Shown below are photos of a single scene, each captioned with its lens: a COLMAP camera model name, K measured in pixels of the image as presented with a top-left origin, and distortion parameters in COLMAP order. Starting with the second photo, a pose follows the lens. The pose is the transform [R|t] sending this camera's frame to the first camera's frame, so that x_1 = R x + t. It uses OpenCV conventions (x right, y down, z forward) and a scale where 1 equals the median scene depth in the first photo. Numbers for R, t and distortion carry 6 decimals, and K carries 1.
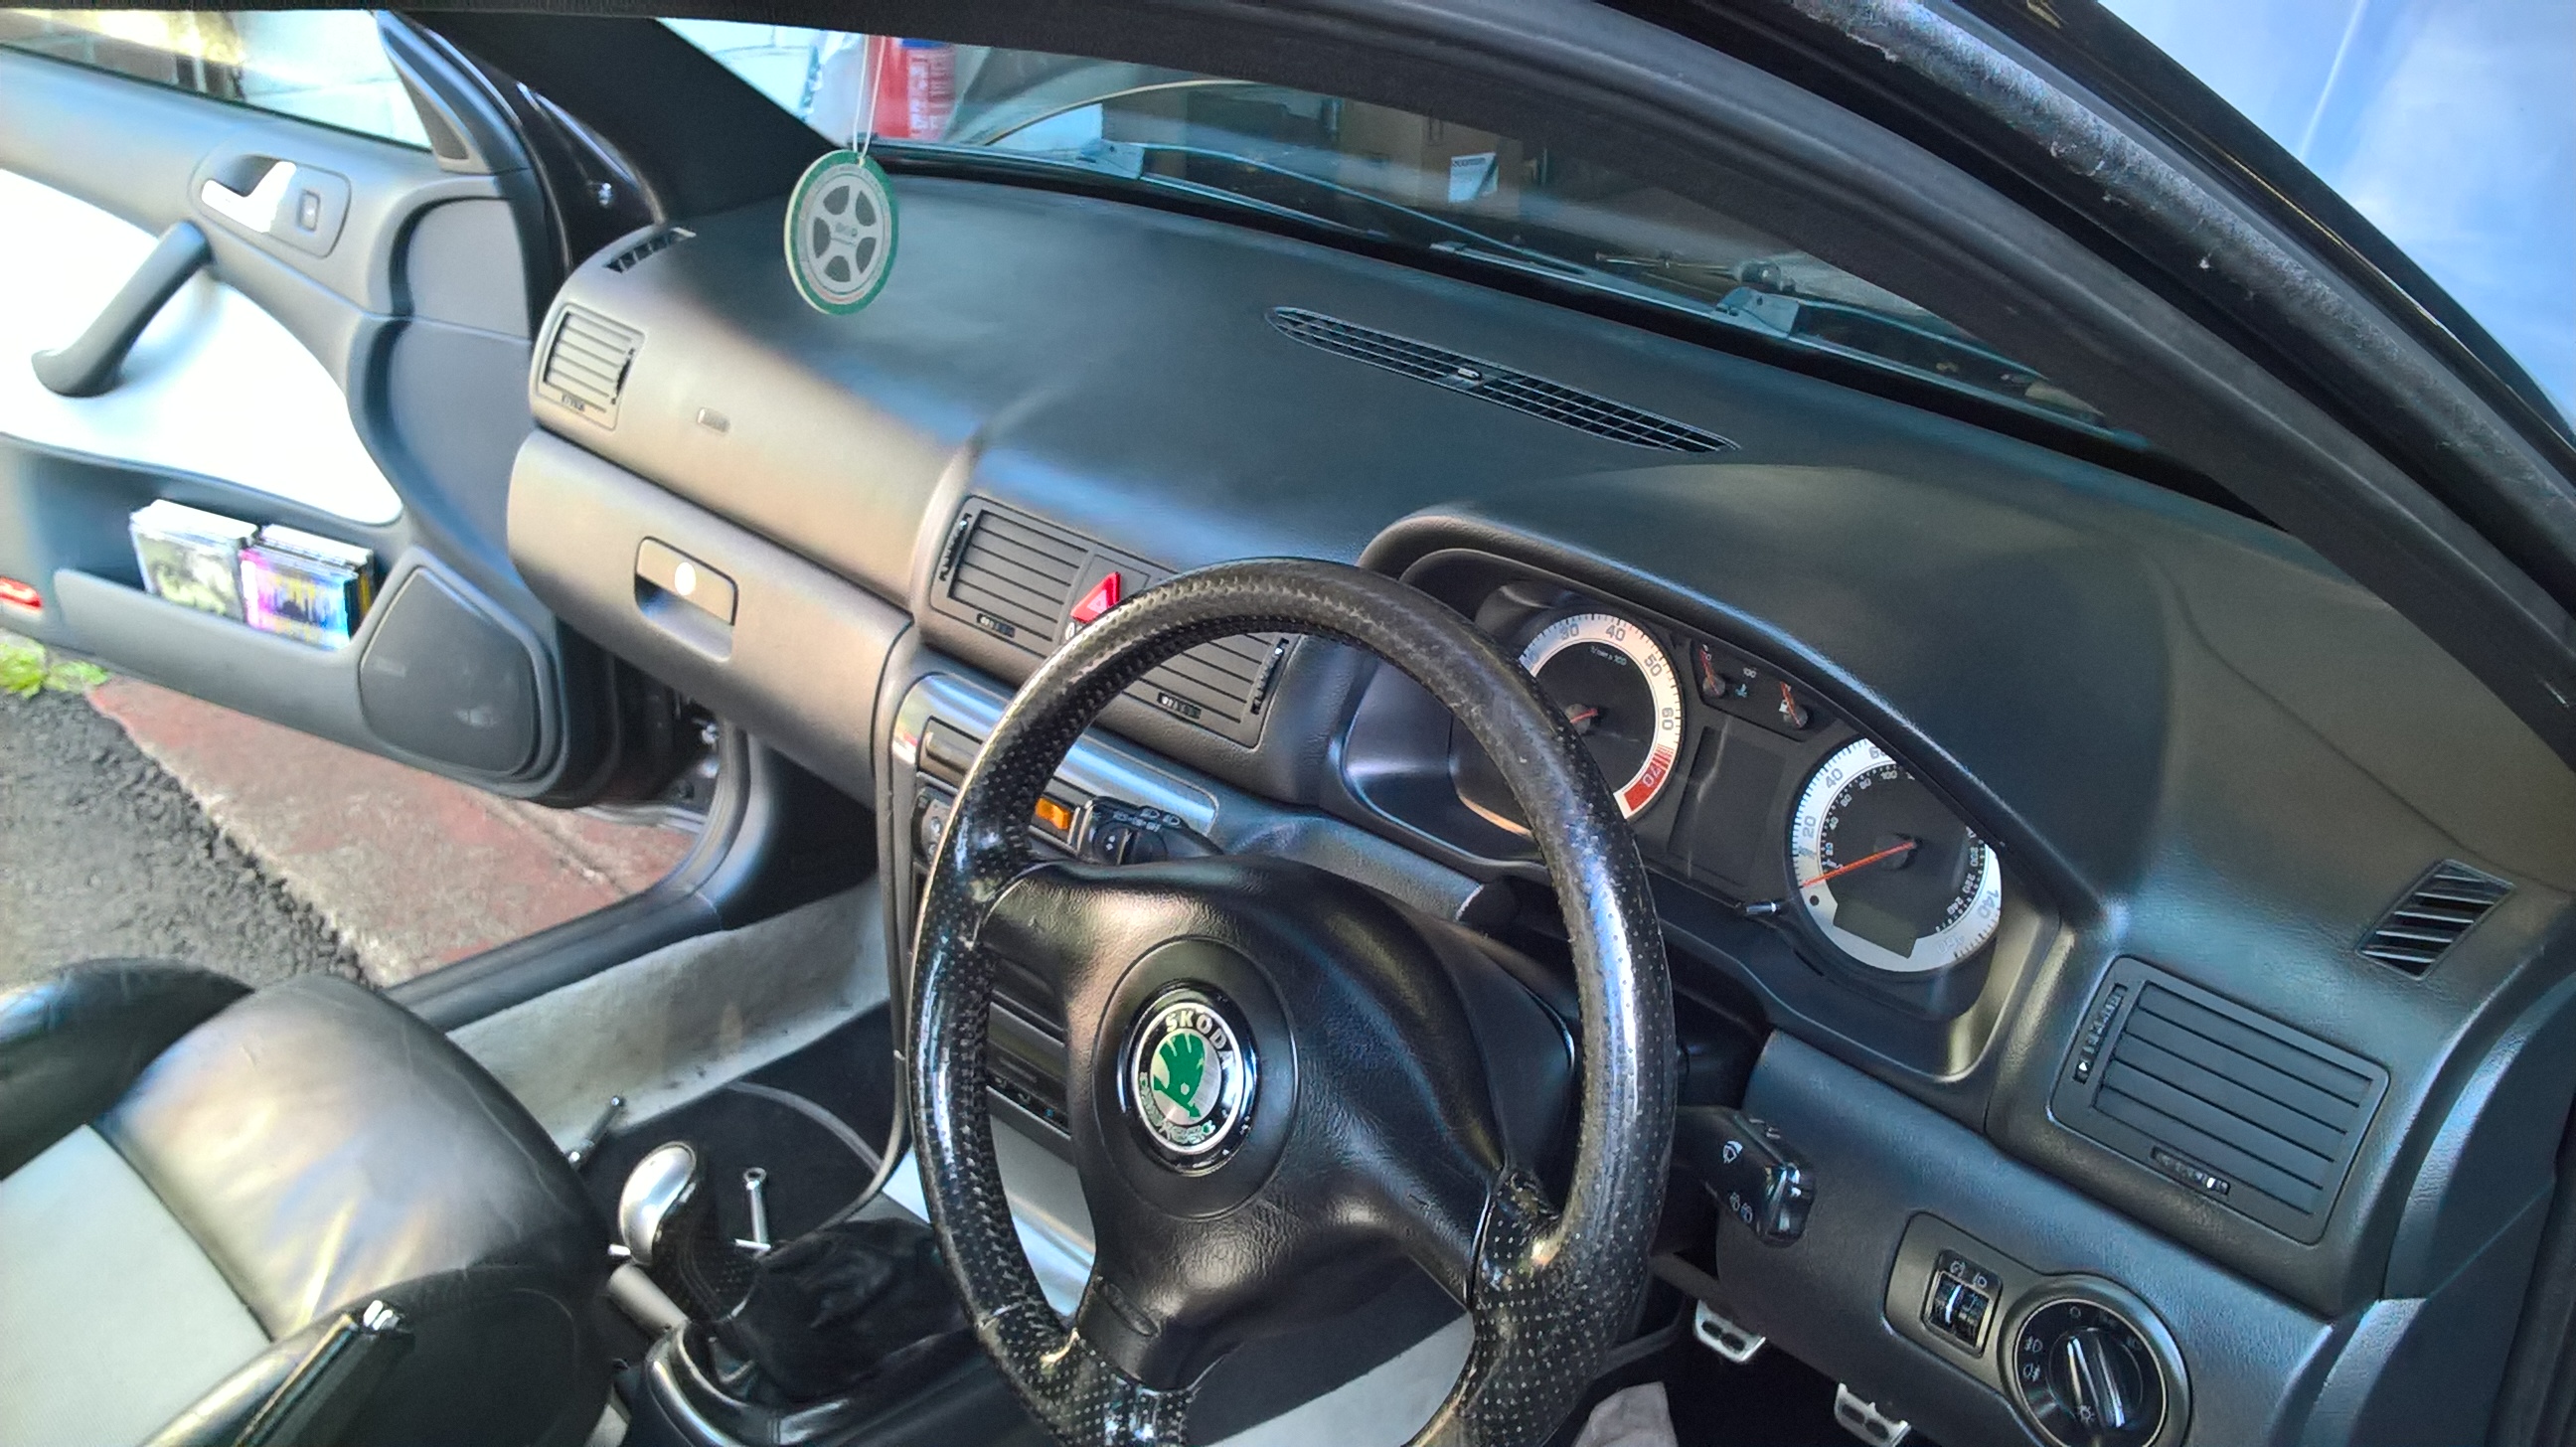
lens RADIAL K [[2356.9, 0, 1288.0], [0, 2356.9, 723.5], [0, 0, 1]] dist [-0.034383, -0.014840]
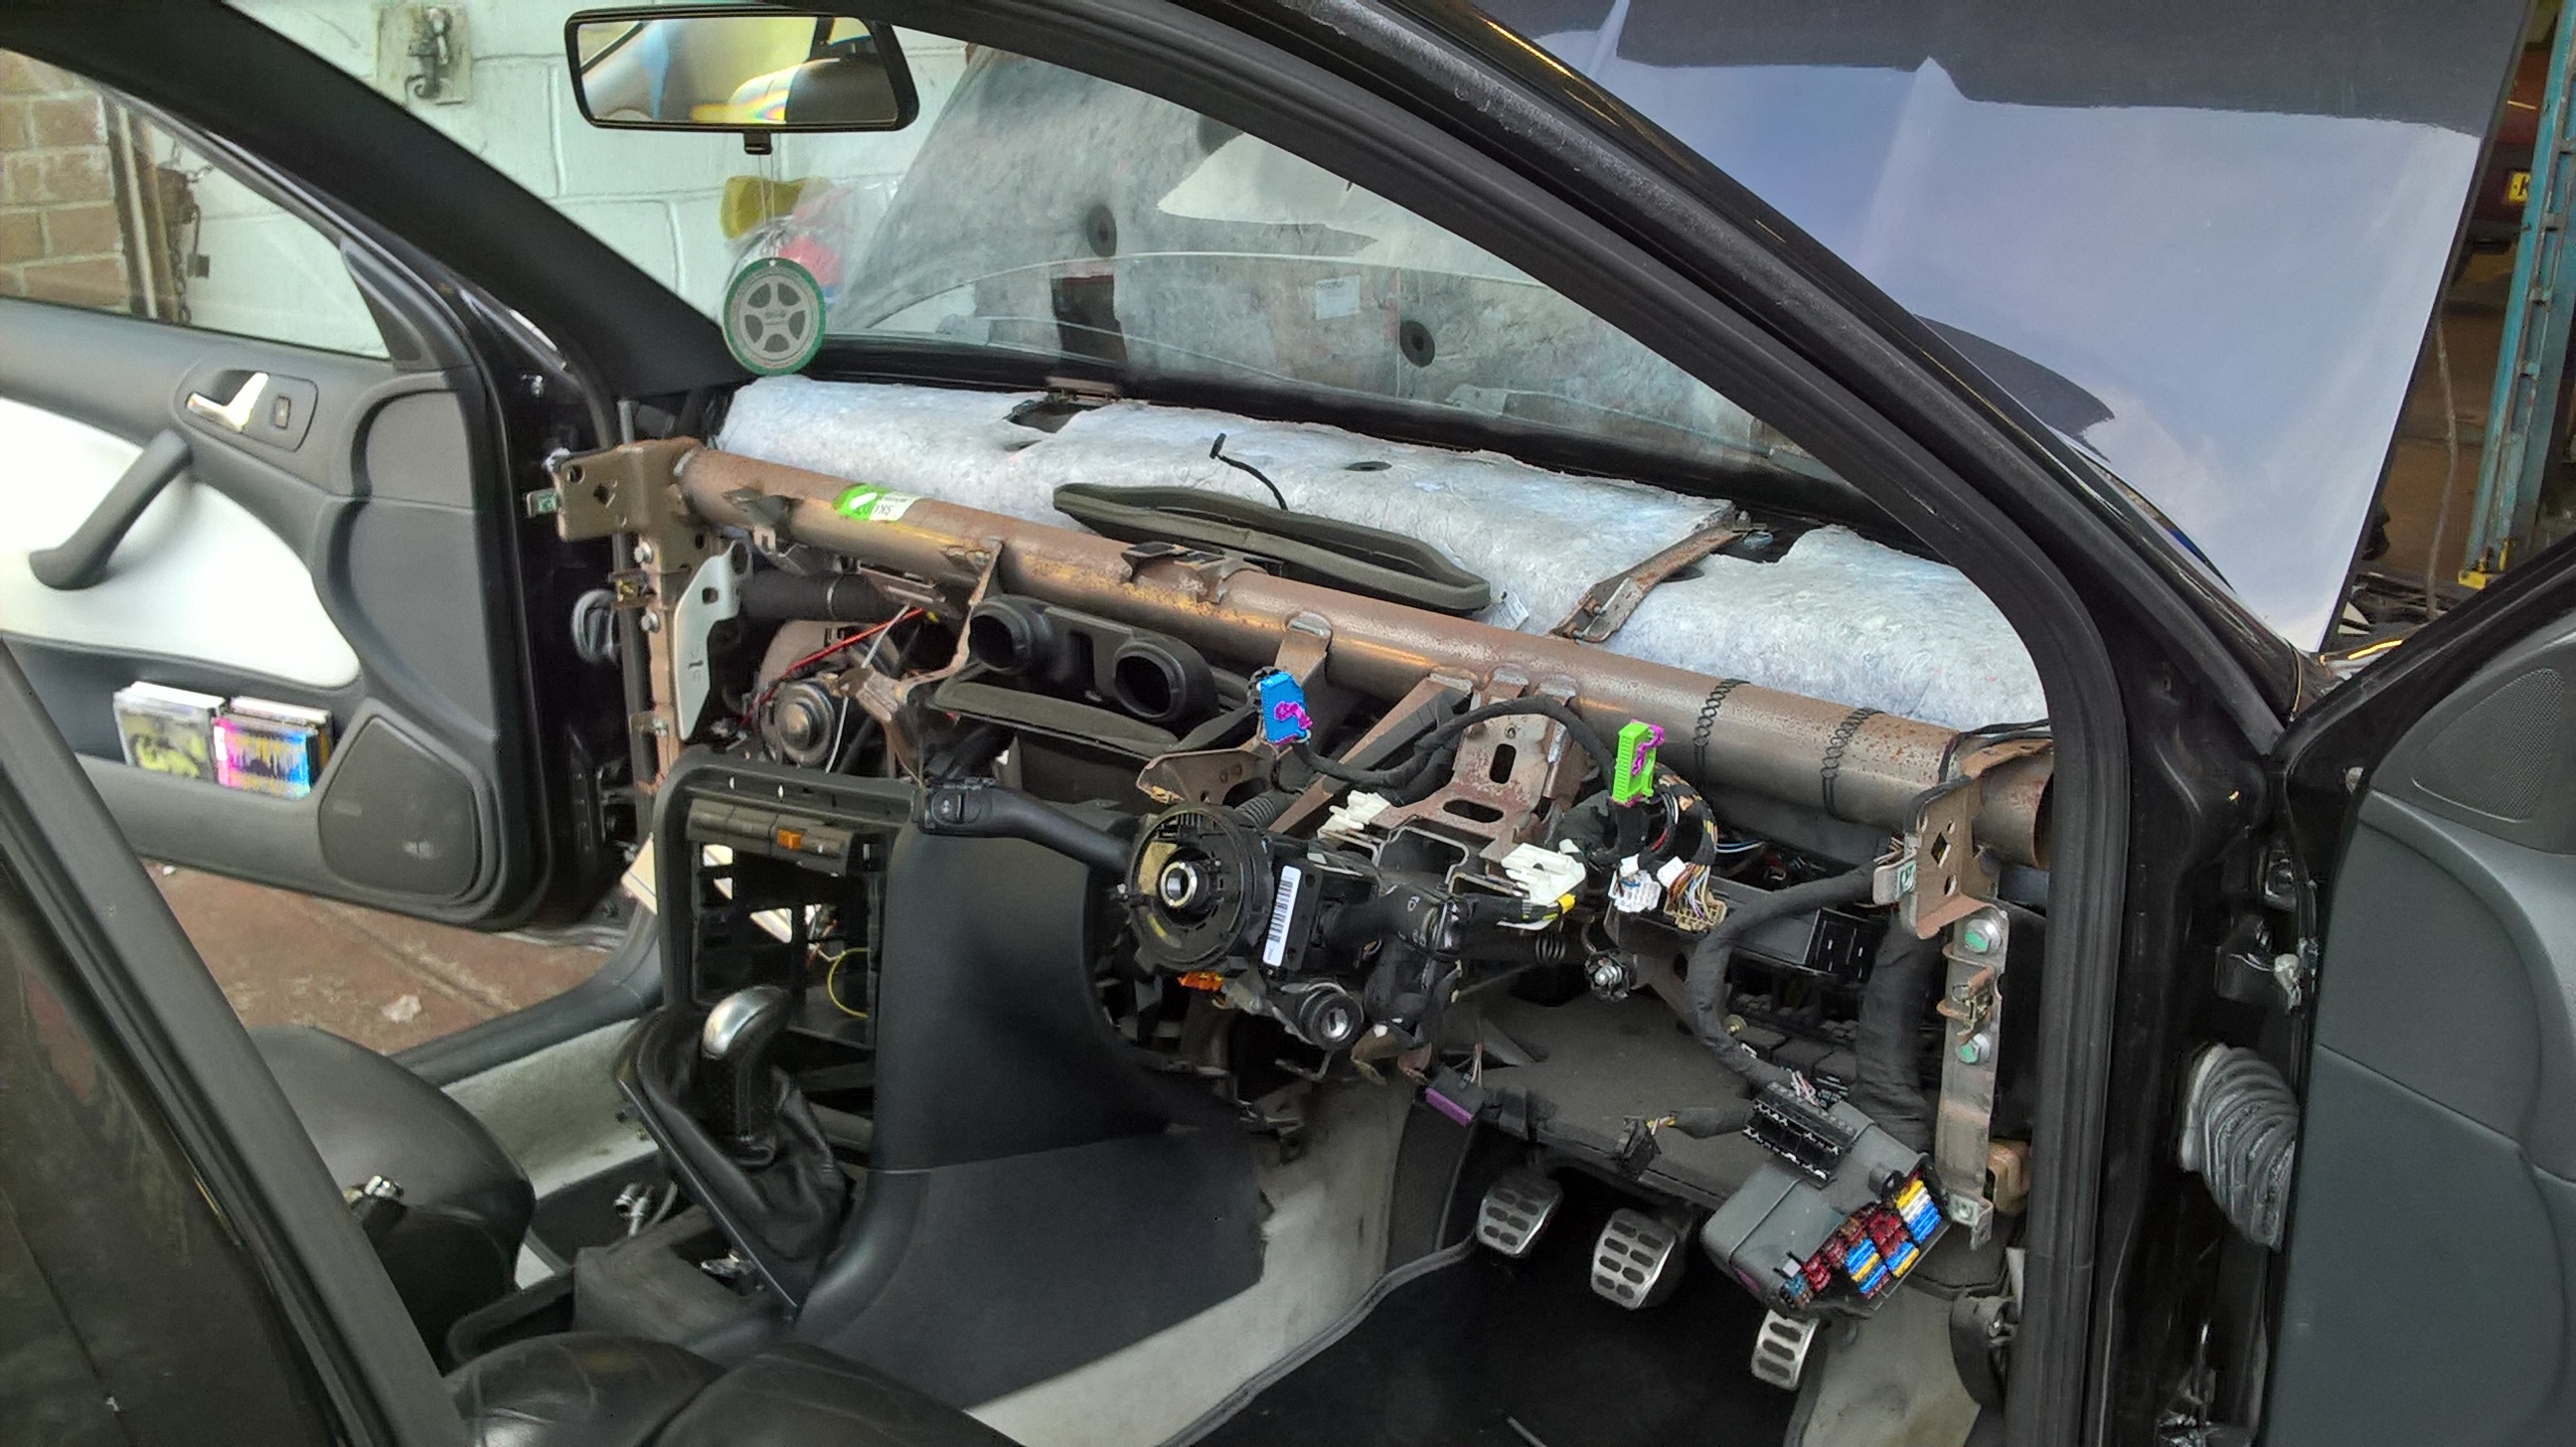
lens RADIAL K [[2384.6, 0, 1284.0], [0, 2384.6, 684.3], [0, 0, 1]] dist [-0.053346, -0.009349]
pose [[0.998339, -0.044653, 0.036409, 0.032396], [0.049347, 0.988874, -0.140329, 0.108049], [-0.029737, 0.141892, 0.989435, -0.165267]]
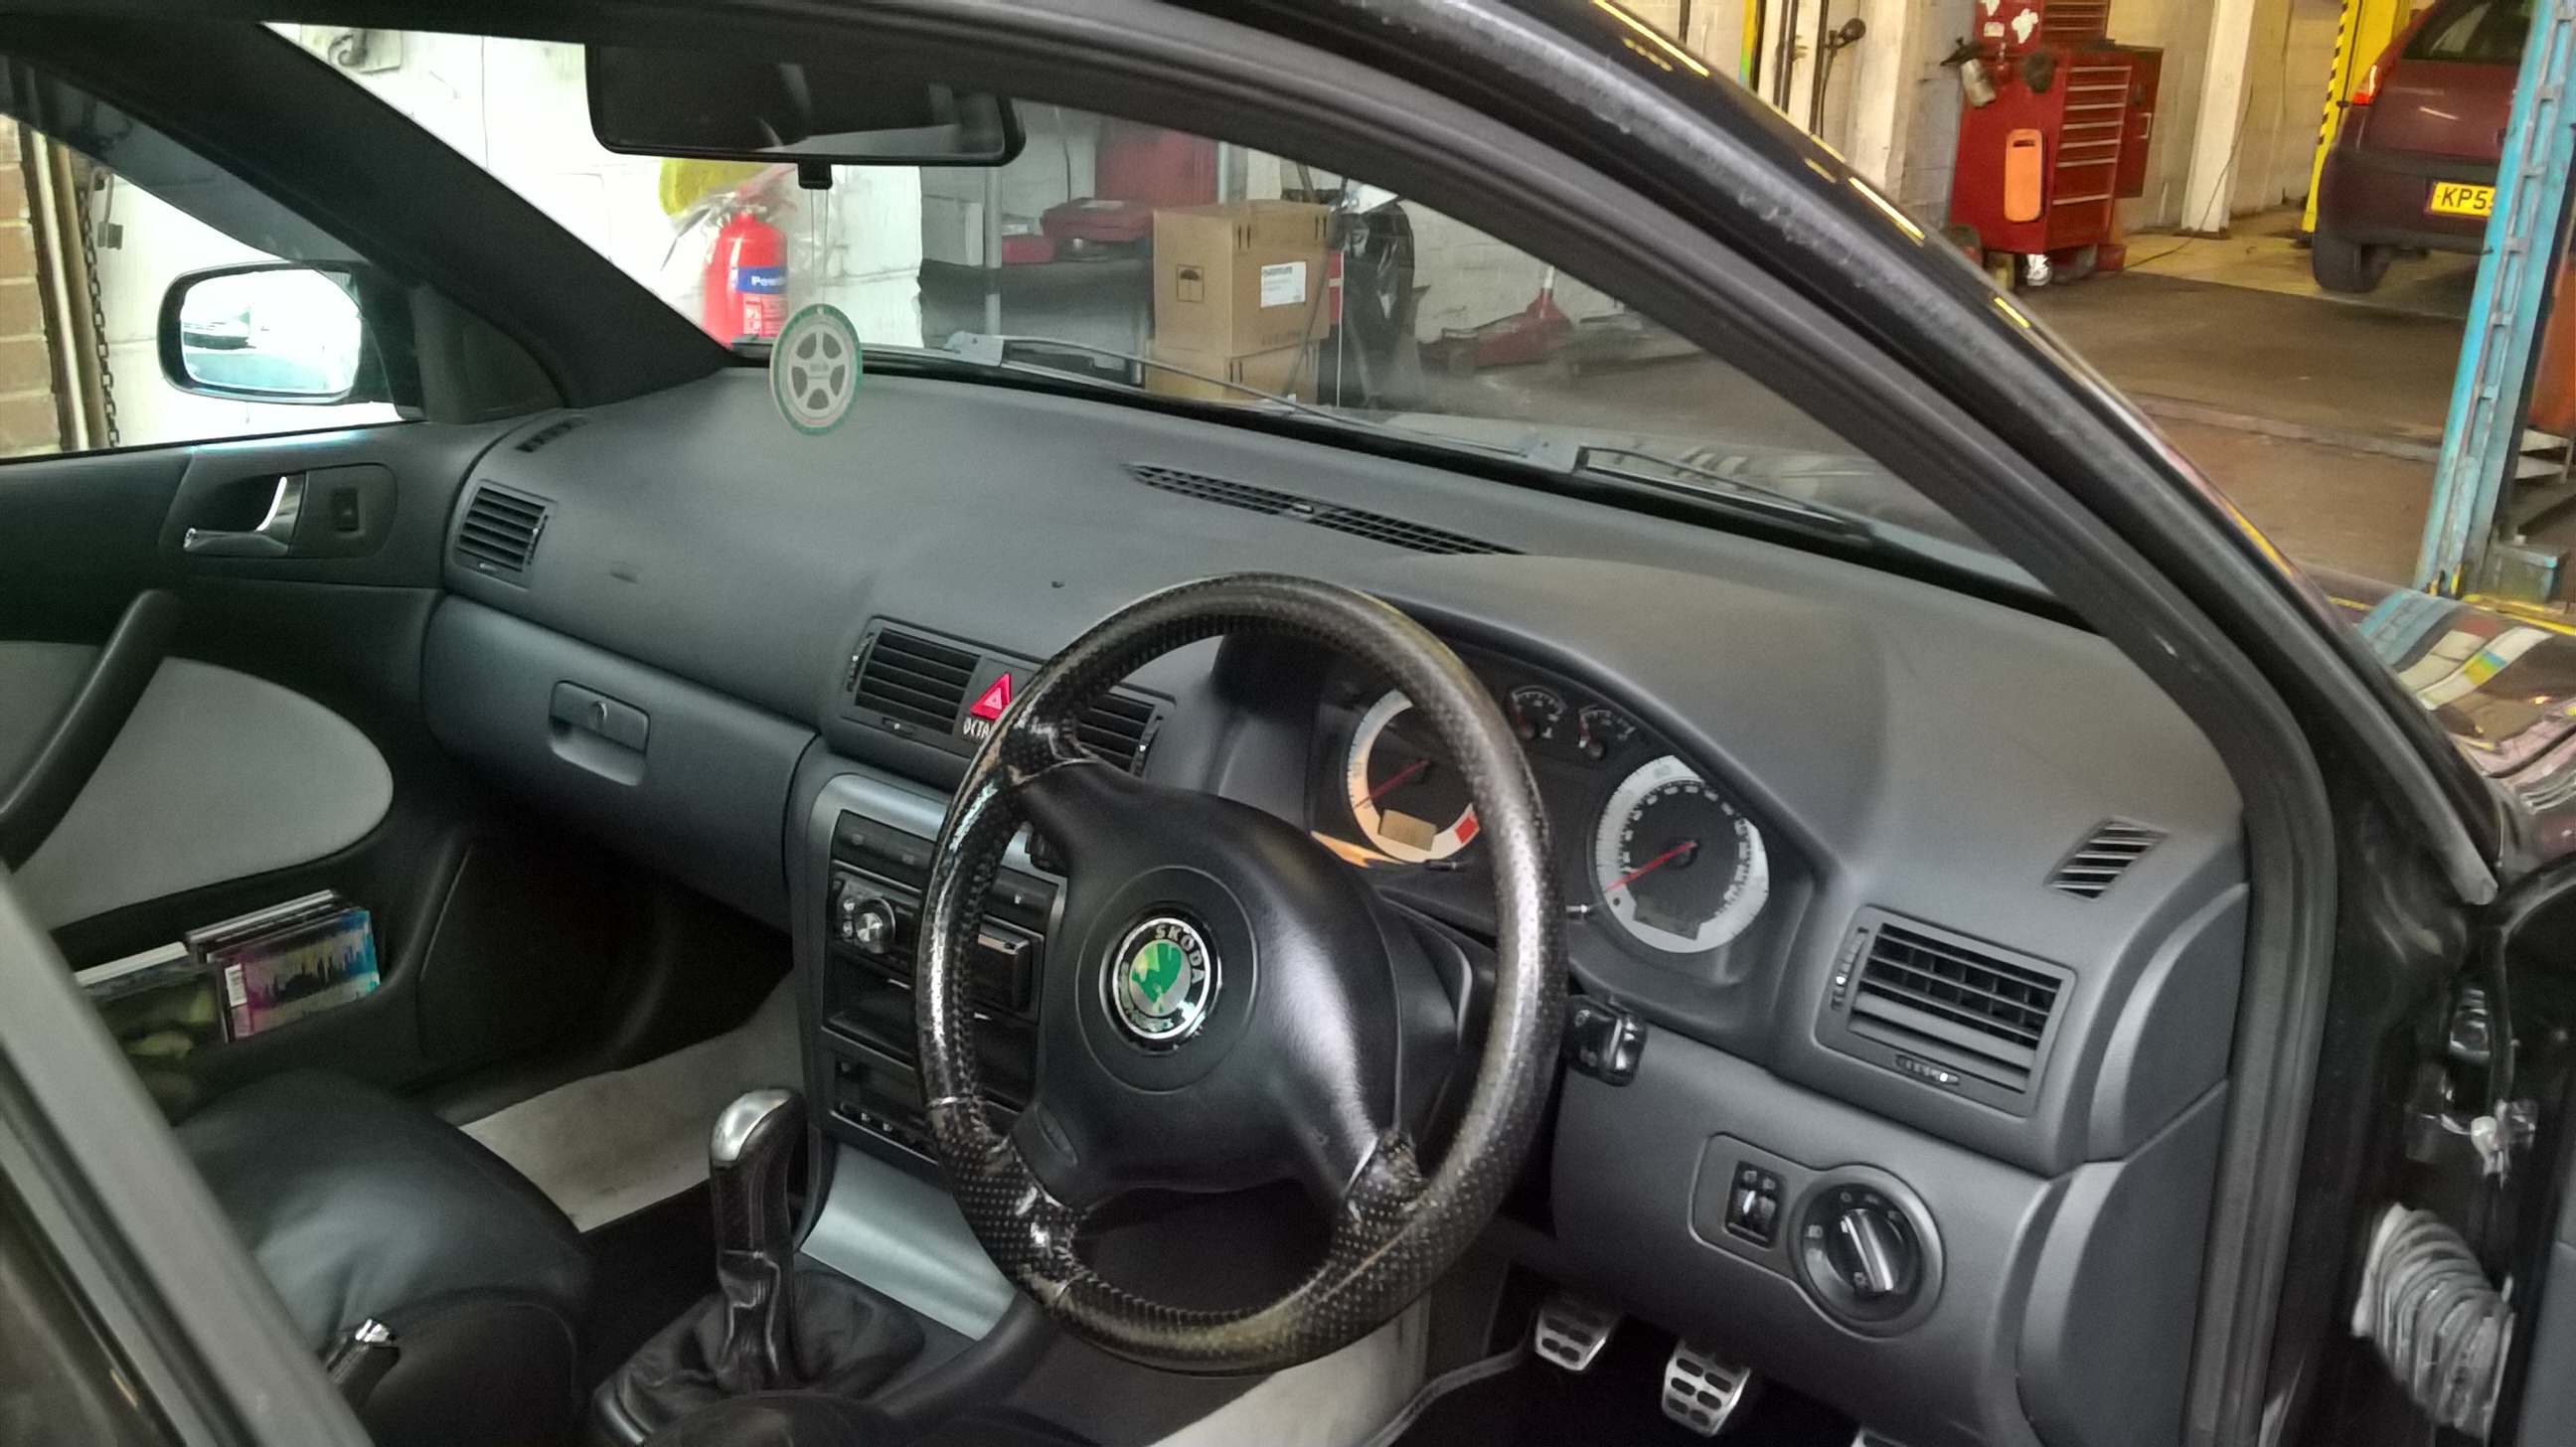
lens RADIAL K [[2356.9, 0, 1288.0], [0, 2356.9, 723.5], [0, 0, 1]] dist [-0.034383, -0.014840]
pose [[0.996230, -0.028761, 0.081851, -0.020136], [0.037499, 0.993519, -0.107302, 0.057829], [-0.078234, 0.109966, 0.990852, -0.097423]]
